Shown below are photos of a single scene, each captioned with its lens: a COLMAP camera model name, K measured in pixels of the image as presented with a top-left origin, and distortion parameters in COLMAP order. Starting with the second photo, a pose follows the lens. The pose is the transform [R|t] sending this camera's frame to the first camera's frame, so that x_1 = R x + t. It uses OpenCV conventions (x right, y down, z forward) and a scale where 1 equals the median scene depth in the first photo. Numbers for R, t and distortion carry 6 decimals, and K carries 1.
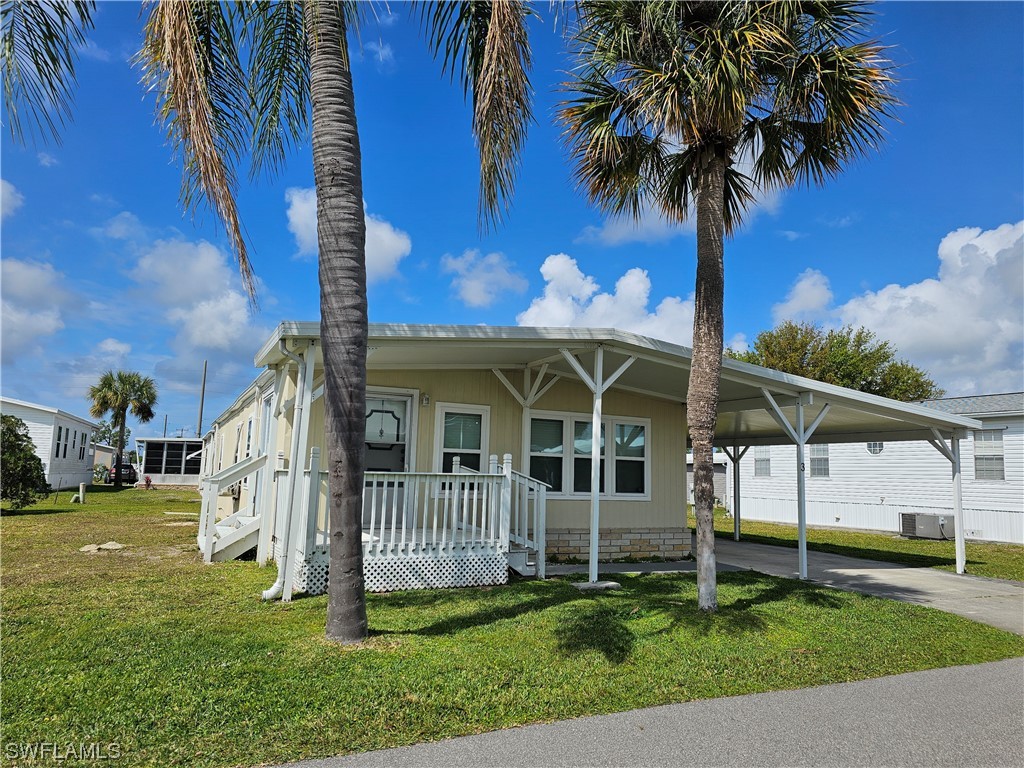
lens RADIAL K [[697.1, 0, 516.1], [0, 697.1, 386.9], [0, 0, 1]] dist [0.052194, -0.055175]
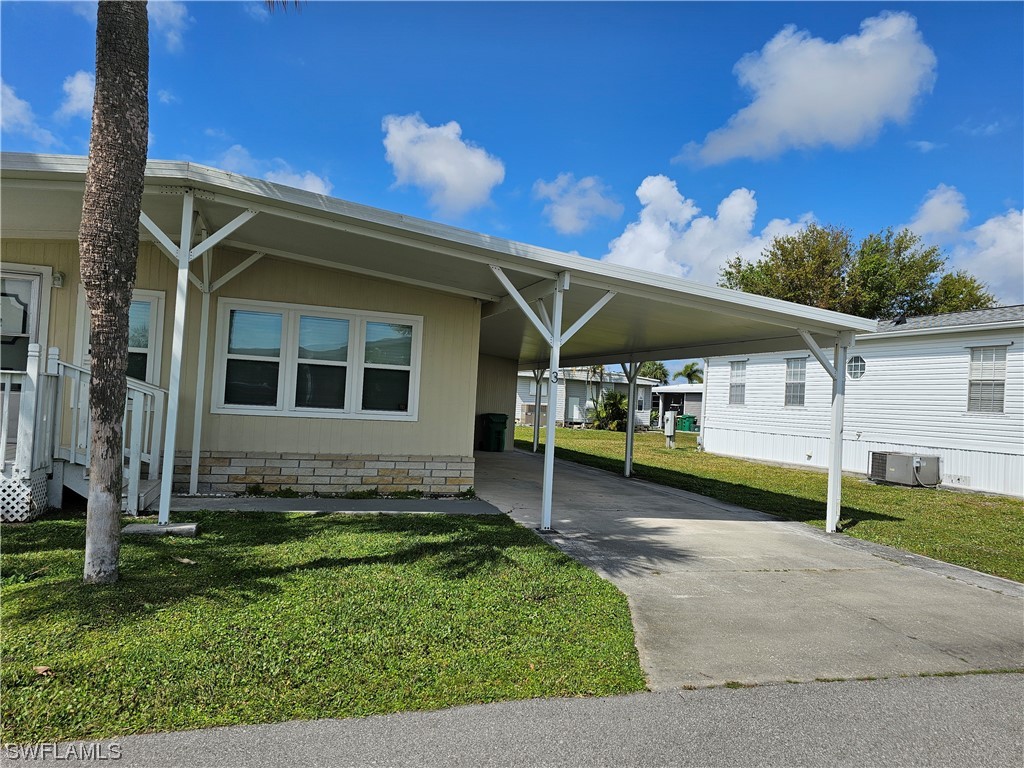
lens RADIAL K [[700.8, 0, 498.9], [0, 700.8, 386.2], [0, 0, 1]] dist [0.082920, -0.087372]
pose [[0.989029, 0.020880, -0.146237, 0.397853], [-0.006280, 0.995008, 0.099597, 0.045523], [0.147587, -0.097586, 0.984223, 0.247602]]
